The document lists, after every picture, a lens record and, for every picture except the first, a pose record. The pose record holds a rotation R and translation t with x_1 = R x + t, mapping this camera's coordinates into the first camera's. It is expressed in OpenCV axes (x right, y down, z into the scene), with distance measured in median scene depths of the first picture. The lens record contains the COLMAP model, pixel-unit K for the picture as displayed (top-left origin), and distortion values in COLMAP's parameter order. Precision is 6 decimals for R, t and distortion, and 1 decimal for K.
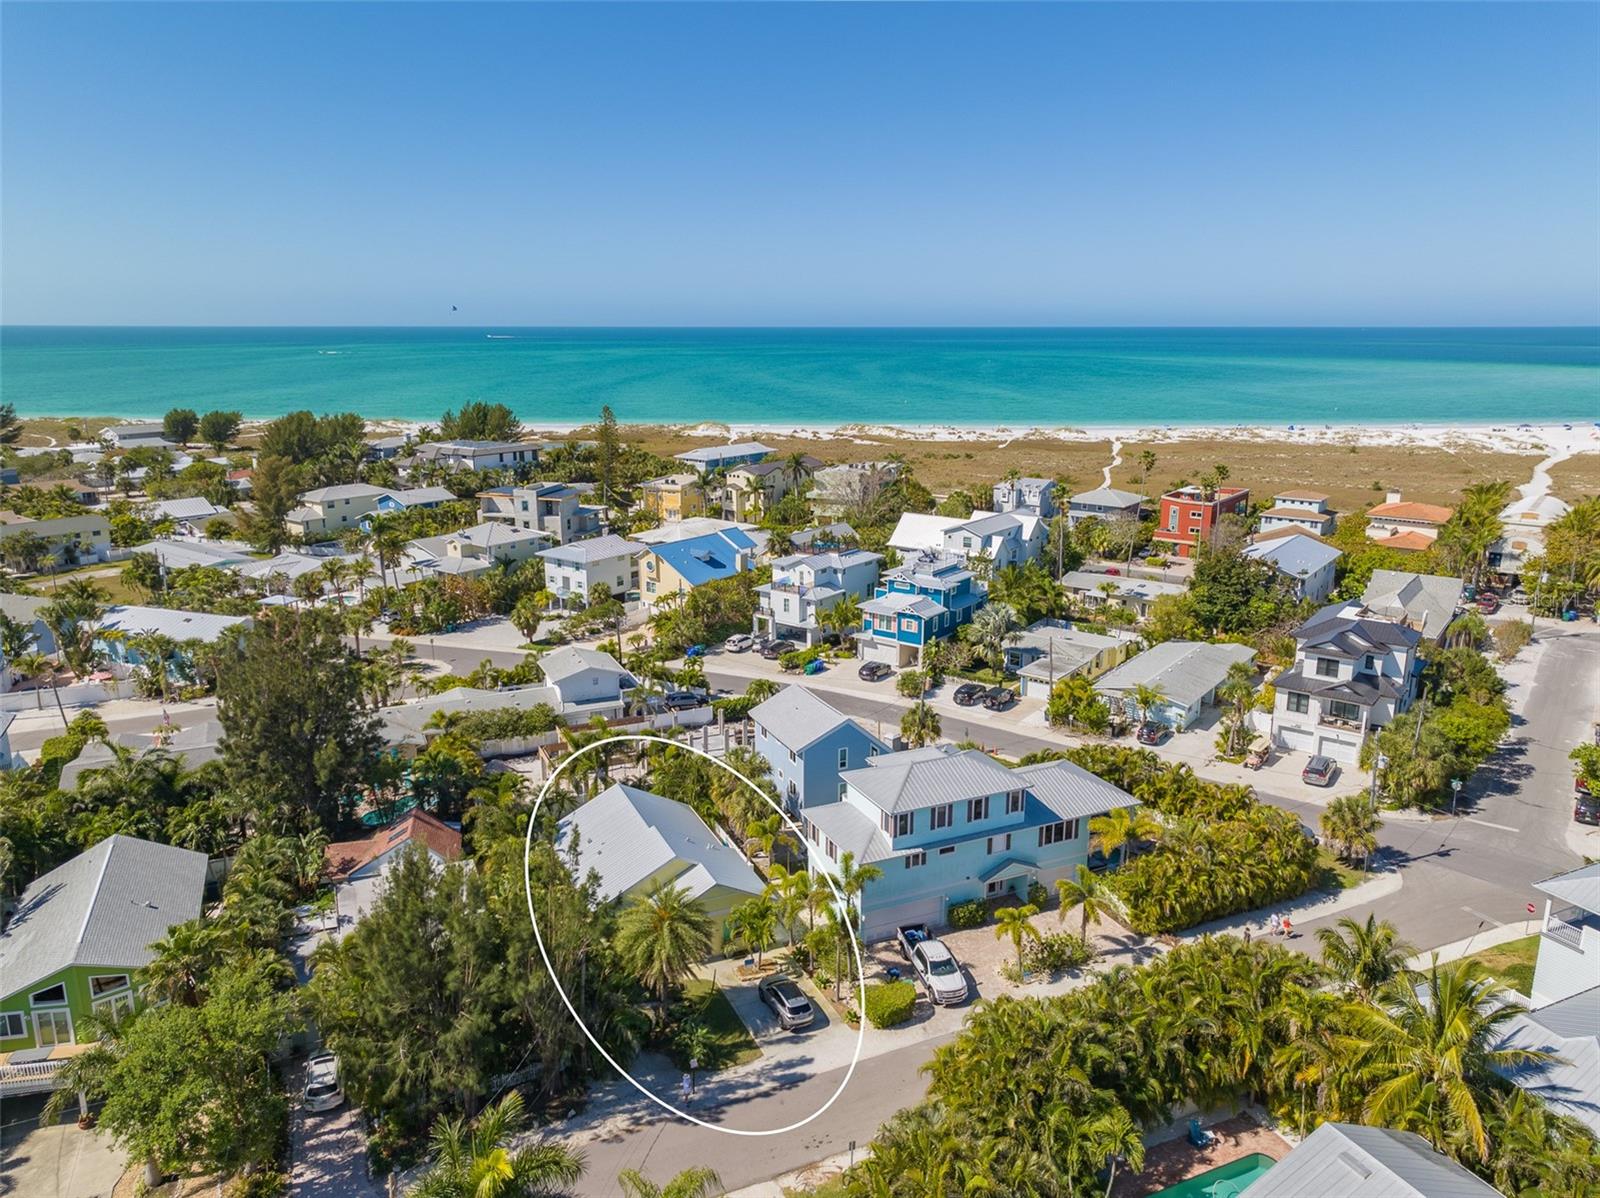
lens RADIAL K [[1117.2, 0, 804.2], [0, 1117.2, 597.9], [0, 0, 1]] dist [0.012757, -0.009121]
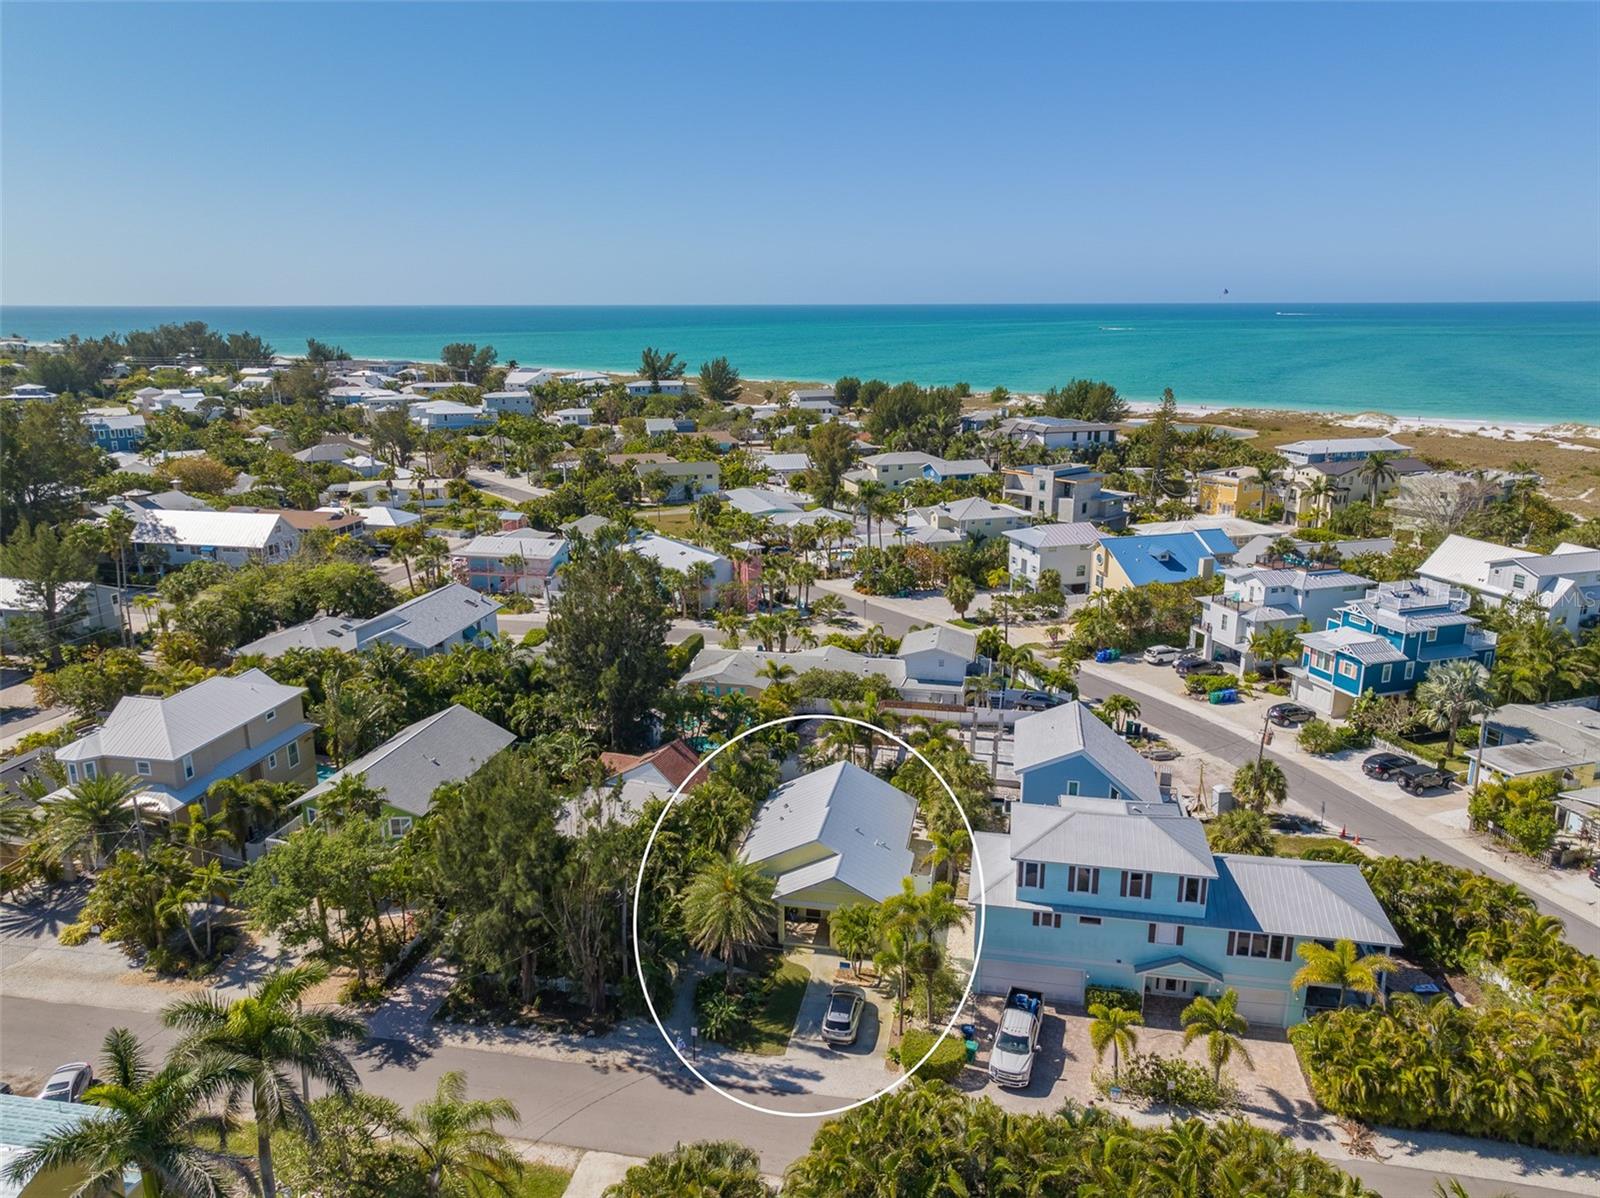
lens RADIAL K [[1117.2, 0, 797.6], [0, 1117.2, 606.6], [0, 0, 1]] dist [0.012757, -0.009121]
pose [[0.809418, 0.150928, -0.567507, 0.222215], [-0.135580, 0.988328, 0.069472, -0.022496], [0.571368, 0.020710, 0.820433, 0.093726]]
